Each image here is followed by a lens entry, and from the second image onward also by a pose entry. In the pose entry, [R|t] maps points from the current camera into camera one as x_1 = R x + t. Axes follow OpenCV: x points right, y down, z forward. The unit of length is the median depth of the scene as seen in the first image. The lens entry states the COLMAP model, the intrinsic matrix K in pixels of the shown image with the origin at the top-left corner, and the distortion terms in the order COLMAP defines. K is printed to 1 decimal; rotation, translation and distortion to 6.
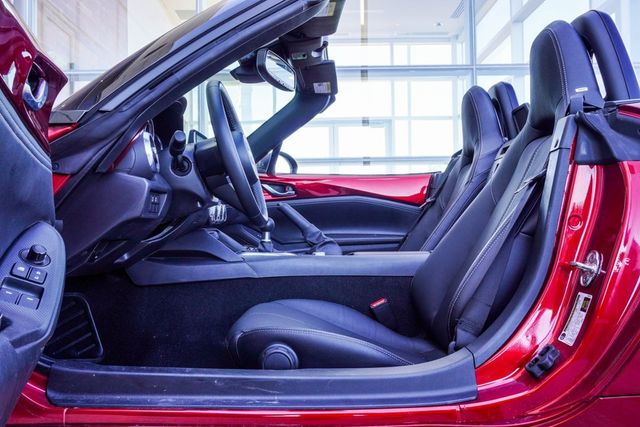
lens RADIAL K [[576.1, 0, 319.7], [0, 576.1, 213.3], [0, 0, 1]] dist [-0.023007, -0.016826]
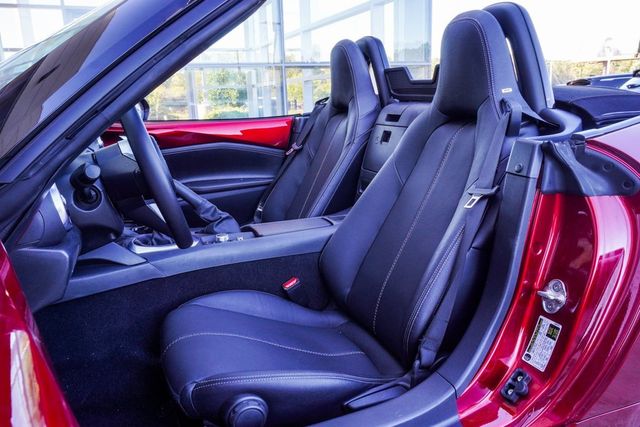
lens RADIAL K [[495.6, 0, 320.1], [0, 495.6, 213.6], [0, 0, 1]] dist [-0.030630, 0.007827]
pose [[0.926416, -0.102440, 0.362297, -0.216553], [0.014705, 0.971384, 0.237057, -0.238894], [-0.376214, -0.214286, 0.901413, 0.313480]]
